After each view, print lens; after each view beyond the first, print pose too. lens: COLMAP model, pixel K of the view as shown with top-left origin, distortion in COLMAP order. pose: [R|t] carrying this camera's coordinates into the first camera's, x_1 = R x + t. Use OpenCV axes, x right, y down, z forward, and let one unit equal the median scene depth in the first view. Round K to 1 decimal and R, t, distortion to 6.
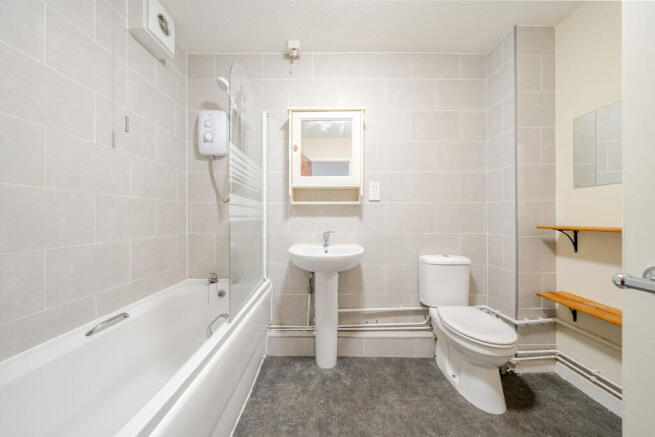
lens RADIAL K [[226.2, 0, 326.8], [0, 226.2, 217.4], [0, 0, 1]] dist [0.000847, -0.000093]
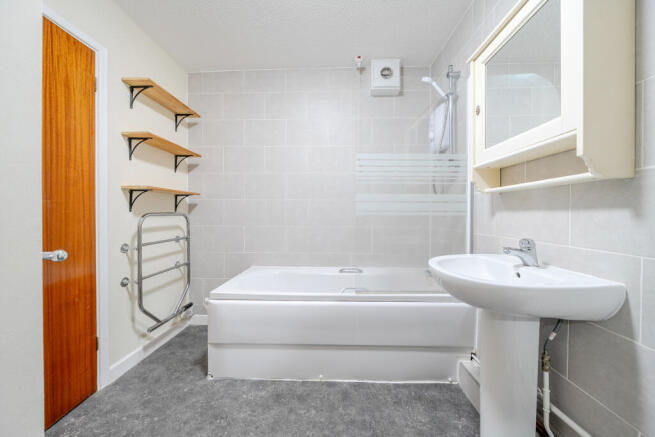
lens RADIAL K [[226.2, 0, 326.5], [0, 226.2, 216.1], [0, 0, 1]] dist [0.000847, -0.000093]
pose [[-0.036084, 0.009975, -0.999299, 0.615918], [-0.002896, 0.999945, 0.010086, 0.007047], [0.999345, 0.003258, -0.036053, 0.628267]]
